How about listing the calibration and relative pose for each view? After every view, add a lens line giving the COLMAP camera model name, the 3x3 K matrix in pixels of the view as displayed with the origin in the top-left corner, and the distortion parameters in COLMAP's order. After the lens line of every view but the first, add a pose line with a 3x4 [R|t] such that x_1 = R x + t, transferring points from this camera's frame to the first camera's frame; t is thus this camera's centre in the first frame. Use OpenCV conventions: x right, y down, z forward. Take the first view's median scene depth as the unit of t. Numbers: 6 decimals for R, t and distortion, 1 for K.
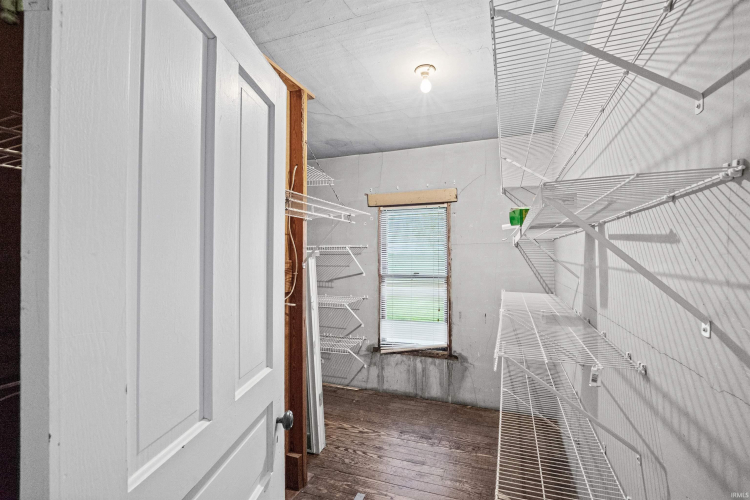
lens RADIAL K [[308.0, 0, 374.8], [0, 308.0, 249.0], [0, 0, 1]] dist [-0.002071, -0.000581]
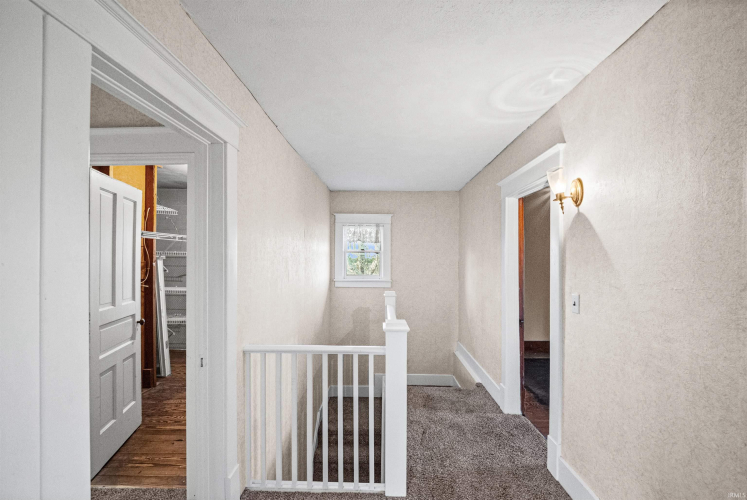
lens RADIAL K [[306.7, 0, 373.8], [0, 306.7, 255.0], [0, 0, 1]] dist [-0.002071, -0.000581]
pose [[0.934442, 0.002225, 0.356107, 0.328664], [-0.003727, 0.999987, 0.003532, -0.009860], [-0.356095, -0.004628, 0.934438, -1.115030]]
